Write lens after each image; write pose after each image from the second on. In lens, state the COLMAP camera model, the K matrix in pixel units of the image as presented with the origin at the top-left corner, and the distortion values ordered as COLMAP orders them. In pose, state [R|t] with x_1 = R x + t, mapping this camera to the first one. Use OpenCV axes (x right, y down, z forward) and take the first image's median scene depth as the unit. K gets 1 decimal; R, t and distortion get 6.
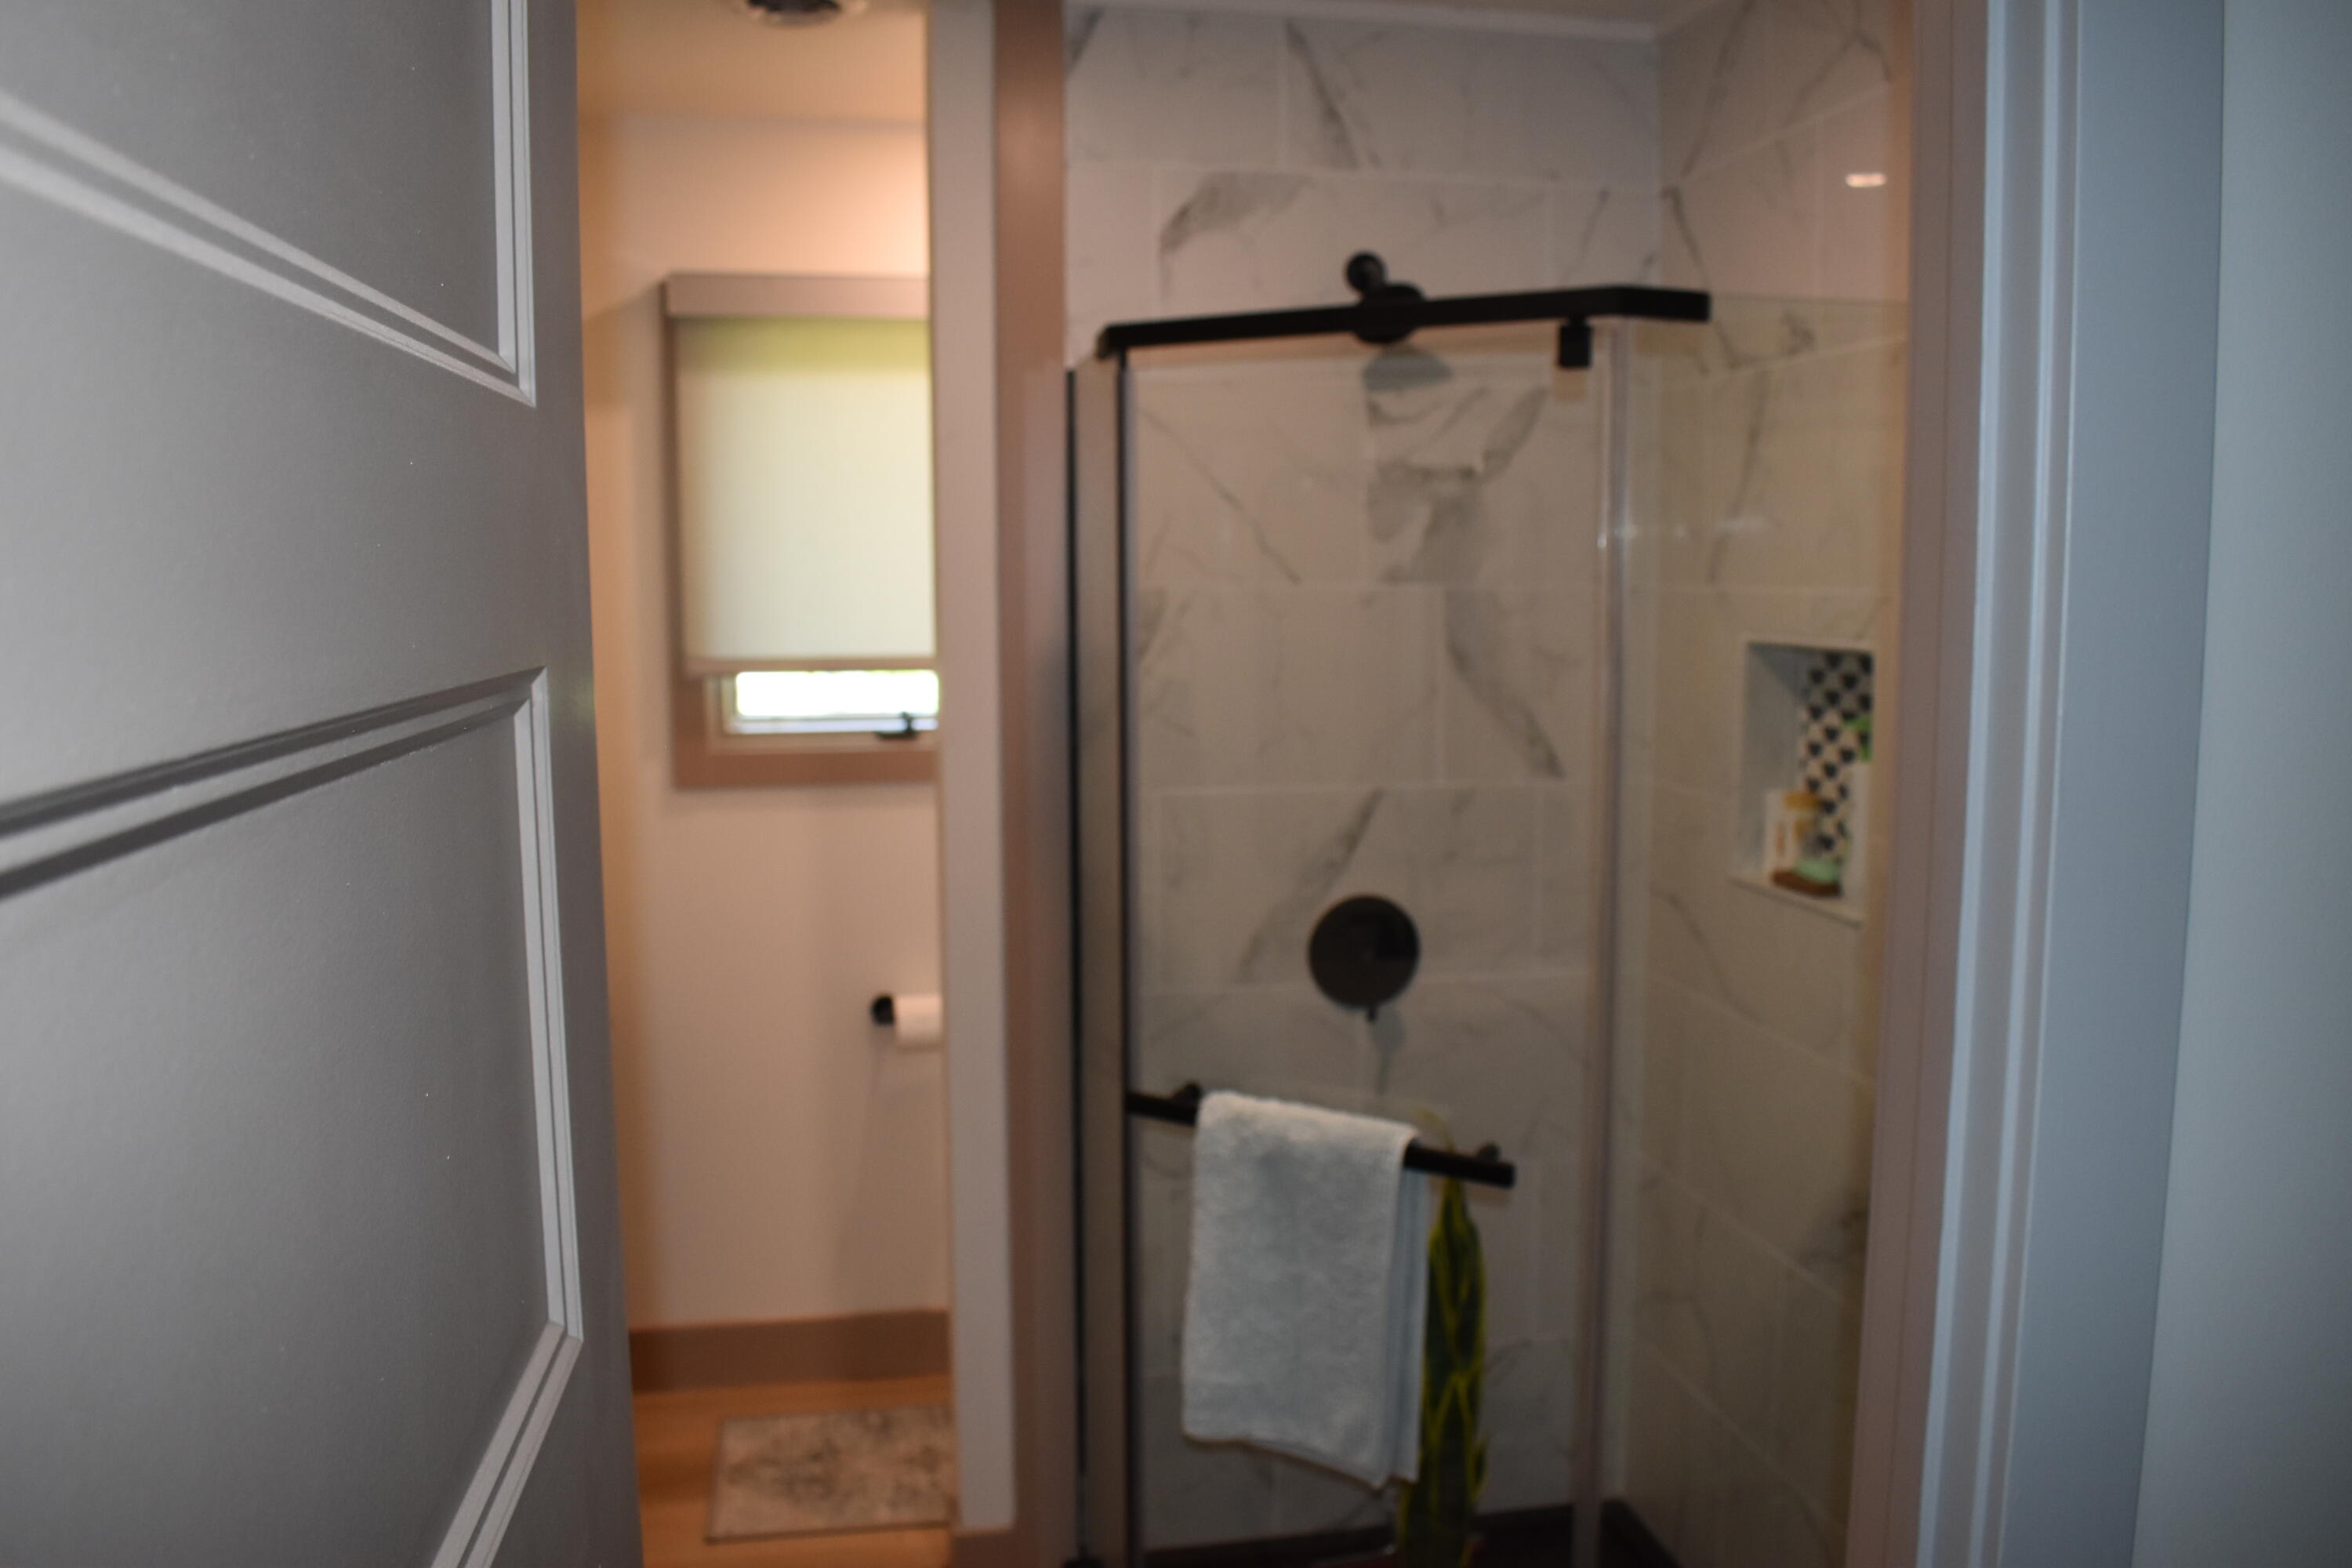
lens RADIAL K [[1831.2, 0, 1179.5], [0, 1831.2, 782.3], [0, 0, 1]] dist [-0.096112, 0.013305]
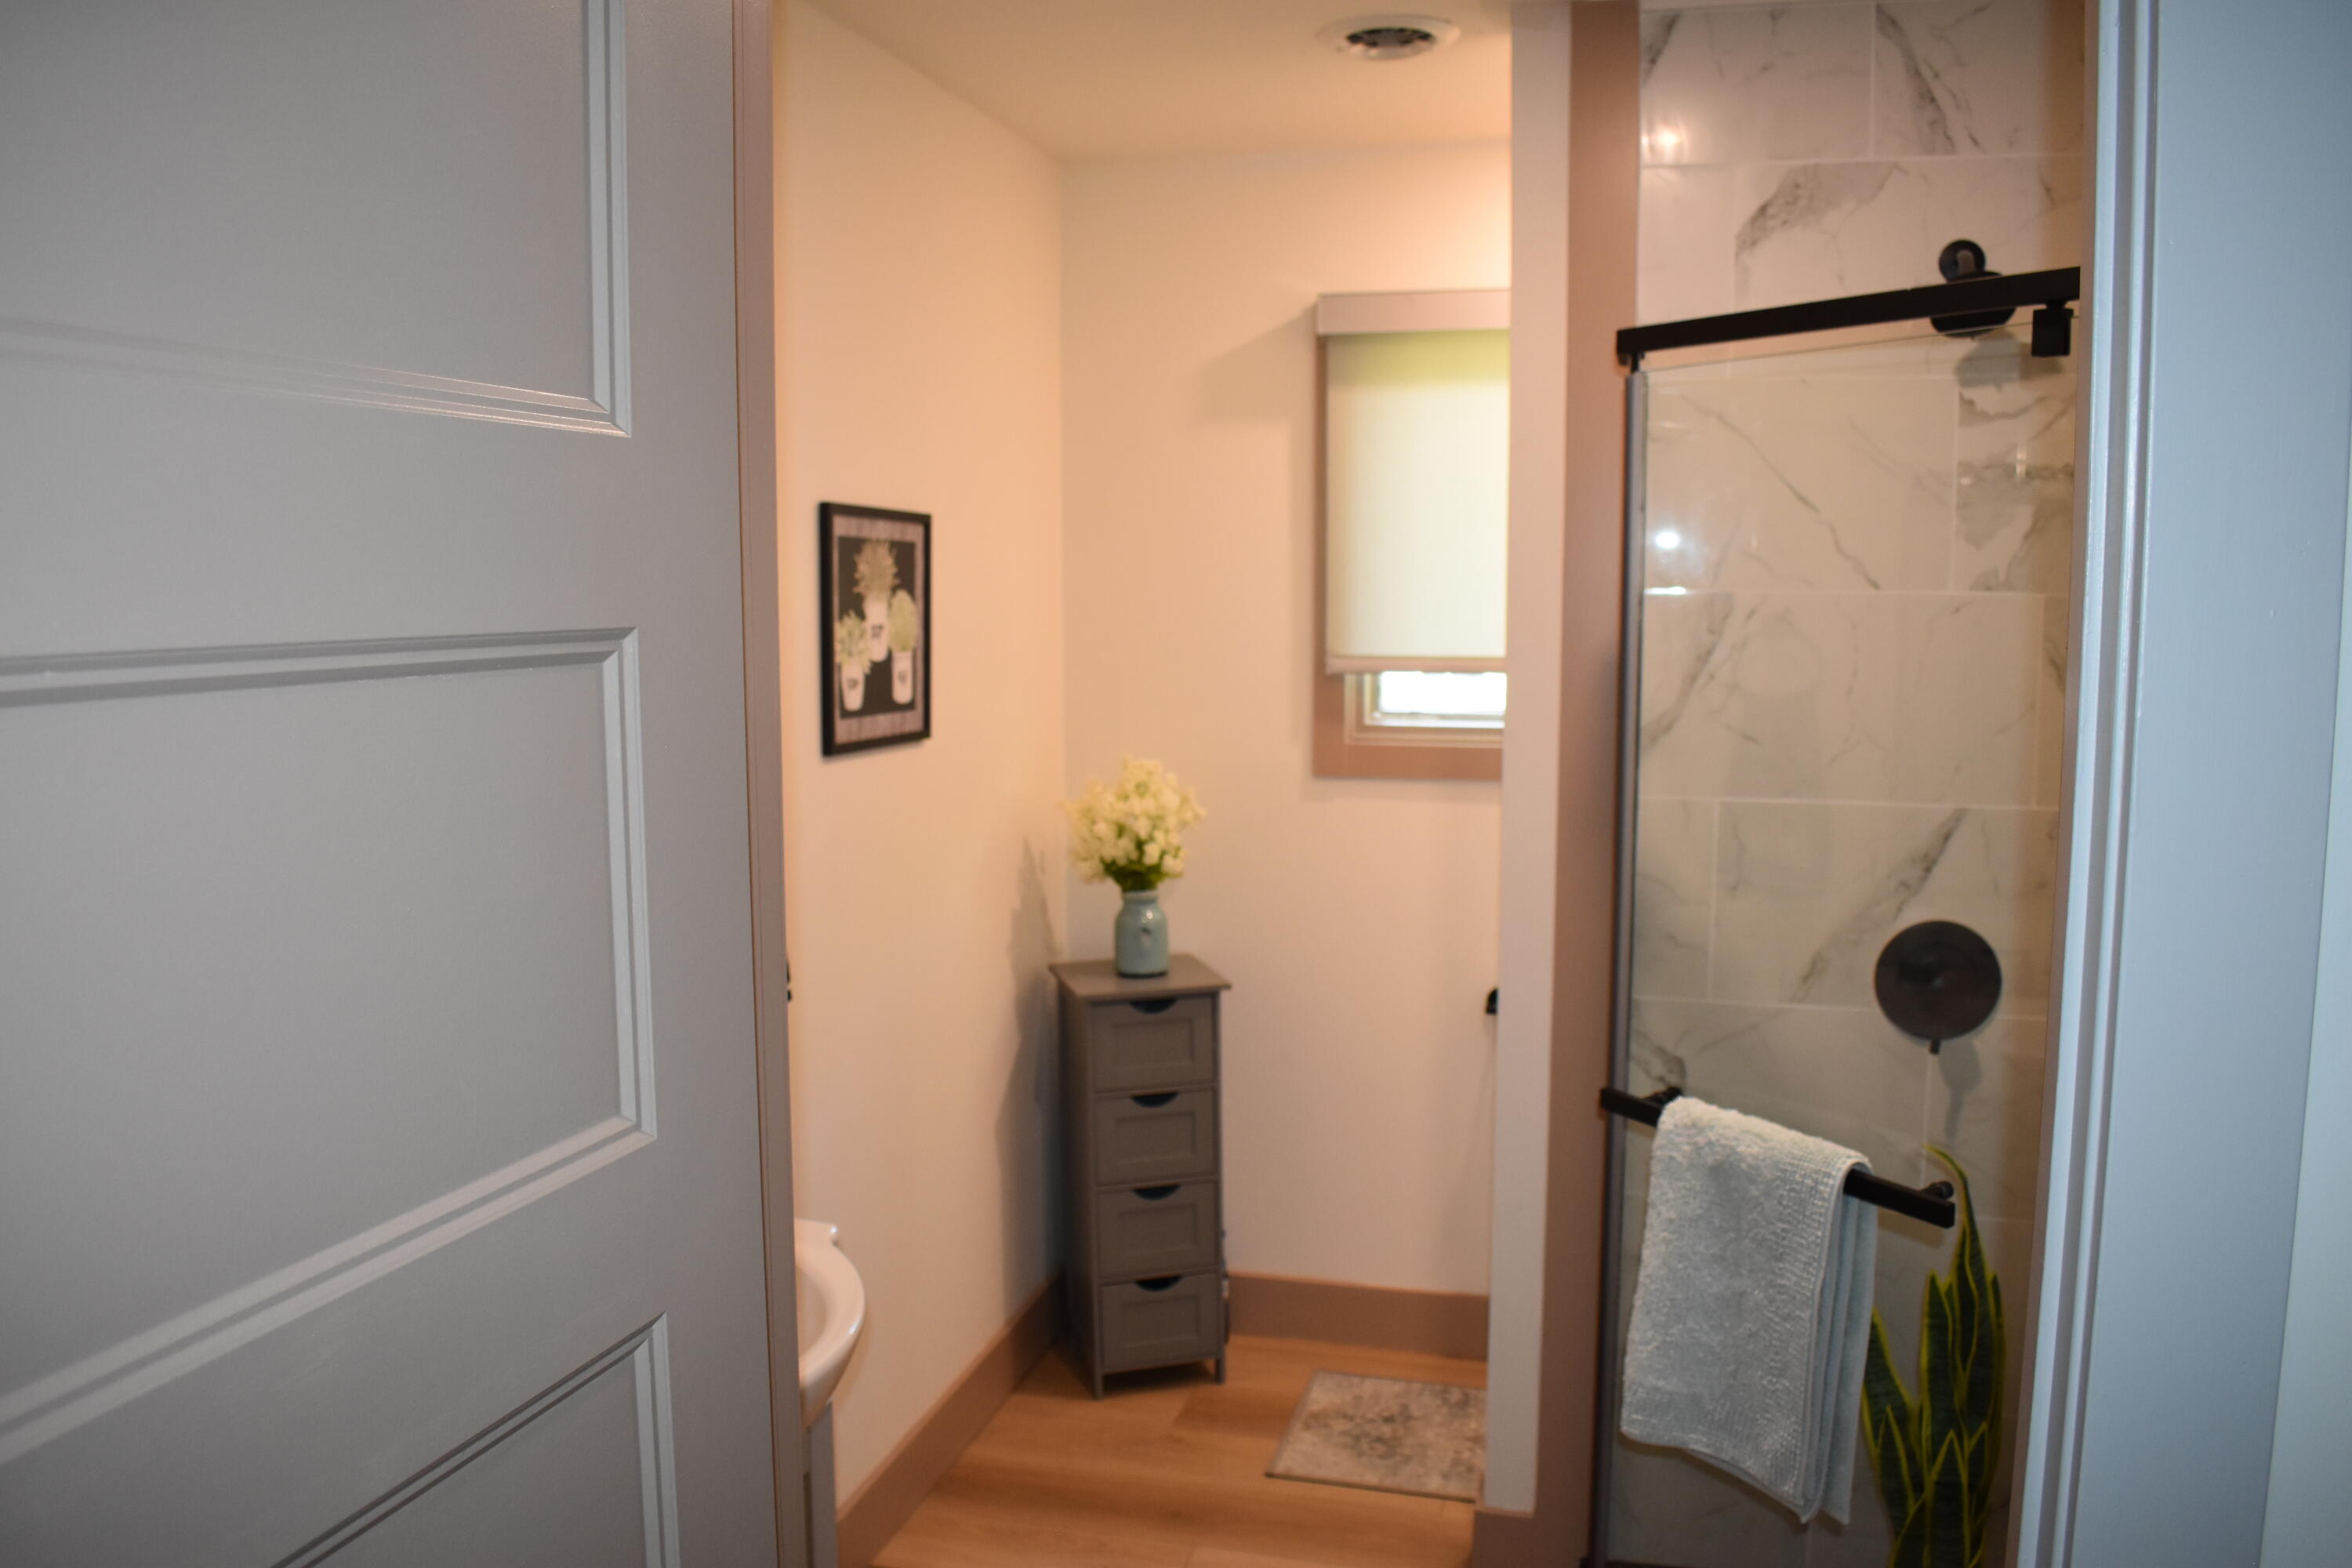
lens RADIAL K [[1831.2, 0, 1177.0], [0, 1831.2, 785.9], [0, 0, 1]] dist [-0.096112, 0.013305]
pose [[0.900276, 0.050631, -0.432366, 0.148572], [-0.052079, 0.998607, 0.008500, 0.005146], [0.432194, 0.014865, 0.901658, -0.008029]]
